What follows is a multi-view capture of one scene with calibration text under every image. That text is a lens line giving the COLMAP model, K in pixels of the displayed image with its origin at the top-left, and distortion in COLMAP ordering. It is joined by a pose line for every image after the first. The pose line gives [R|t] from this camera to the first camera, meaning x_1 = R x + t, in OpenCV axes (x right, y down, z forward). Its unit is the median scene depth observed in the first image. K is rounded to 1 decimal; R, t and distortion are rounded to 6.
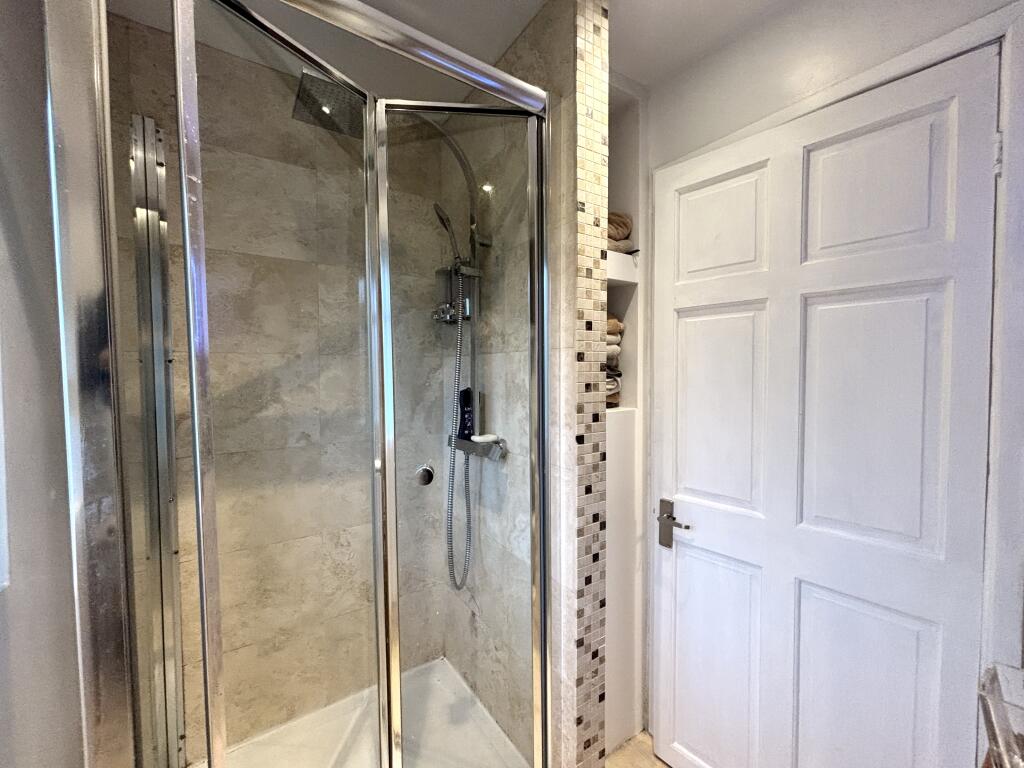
lens RADIAL K [[407.0, 0, 511.6], [0, 407.0, 384.2], [0, 0, 1]] dist [0.003123, -0.004662]
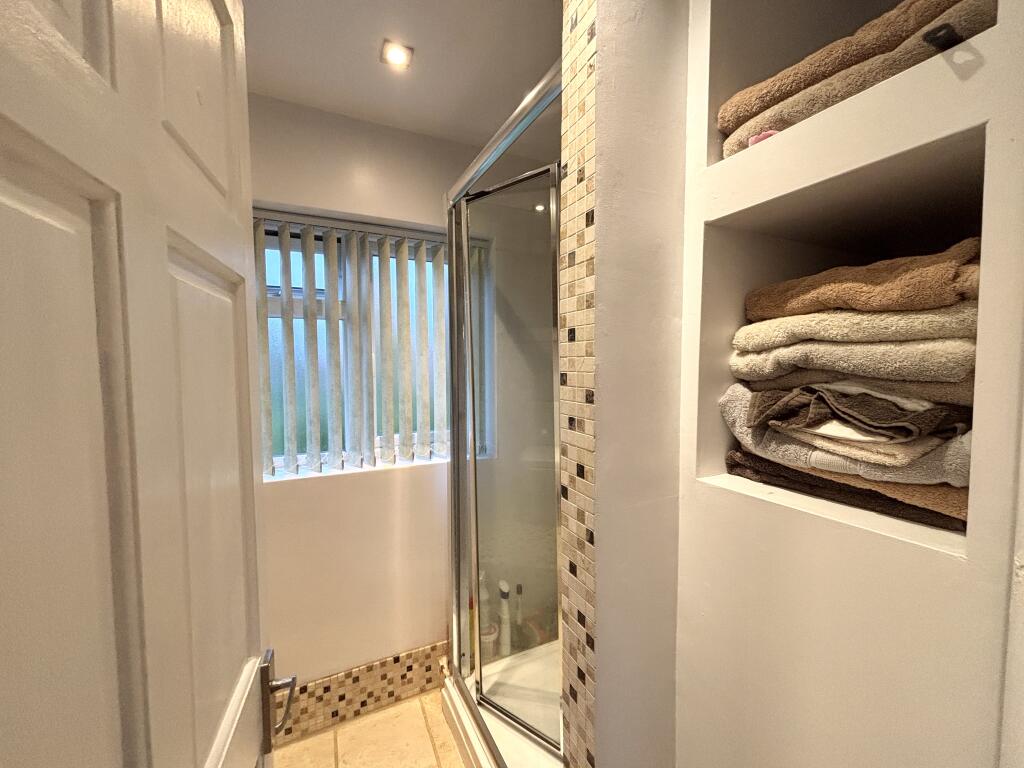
lens RADIAL K [[407.0, 0, 511.6], [0, 407.0, 384.2], [0, 0, 1]] dist [0.003123, -0.004662]
pose [[-0.137063, 0.060495, -0.988713, 0.878246], [-0.031550, 0.997360, 0.065398, -0.100411], [0.990060, 0.040158, -0.134793, 0.975433]]
